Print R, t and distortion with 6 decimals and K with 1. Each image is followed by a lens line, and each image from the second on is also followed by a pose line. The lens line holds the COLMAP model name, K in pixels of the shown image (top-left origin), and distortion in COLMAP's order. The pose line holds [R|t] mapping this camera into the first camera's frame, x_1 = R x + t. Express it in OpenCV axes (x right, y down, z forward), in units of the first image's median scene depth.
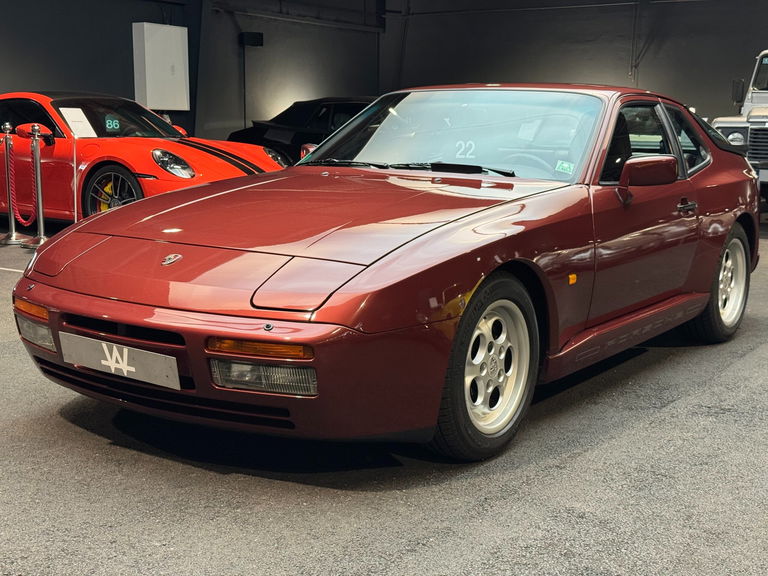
lens RADIAL K [[1065.5, 0, 376.6], [0, 1065.5, 286.3], [0, 0, 1]] dist [0.214578, -0.516227]
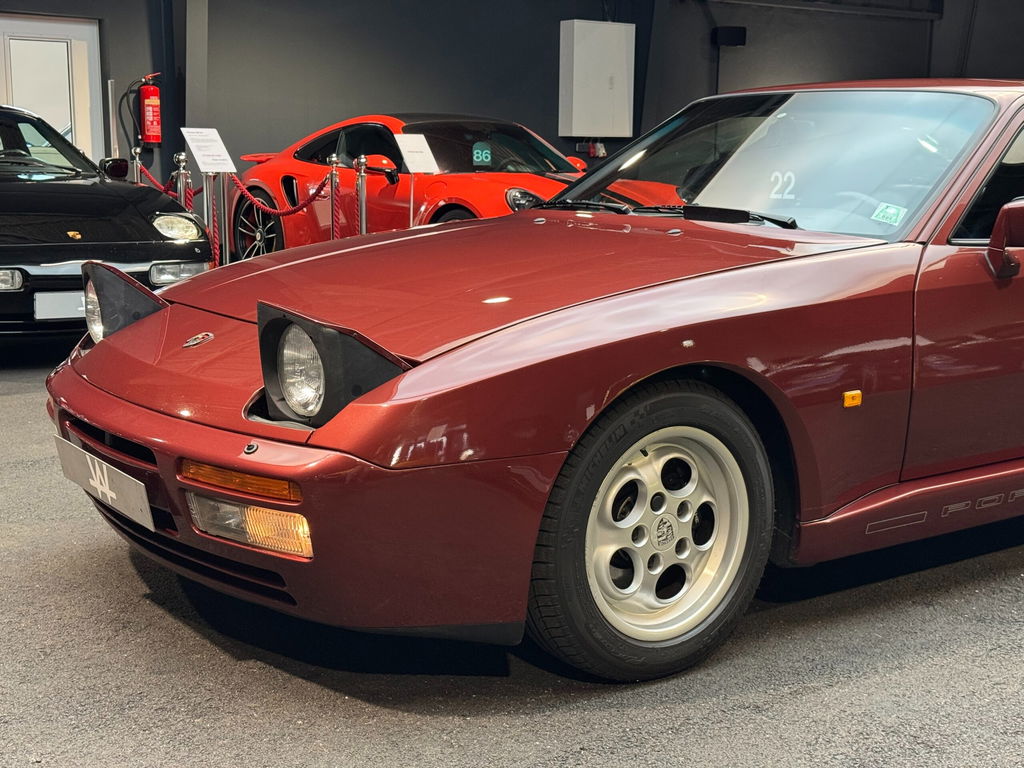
lens RADIAL K [[1420.7, 0, 502.1], [0, 1420.7, 381.7], [0, 0, 1]] dist [0.214578, -0.516227]
pose [[0.944375, 0.049857, -0.325070, 0.259617], [-0.048161, 0.998751, 0.013270, -0.017484], [0.325326, 0.003124, 0.945597, 0.168835]]
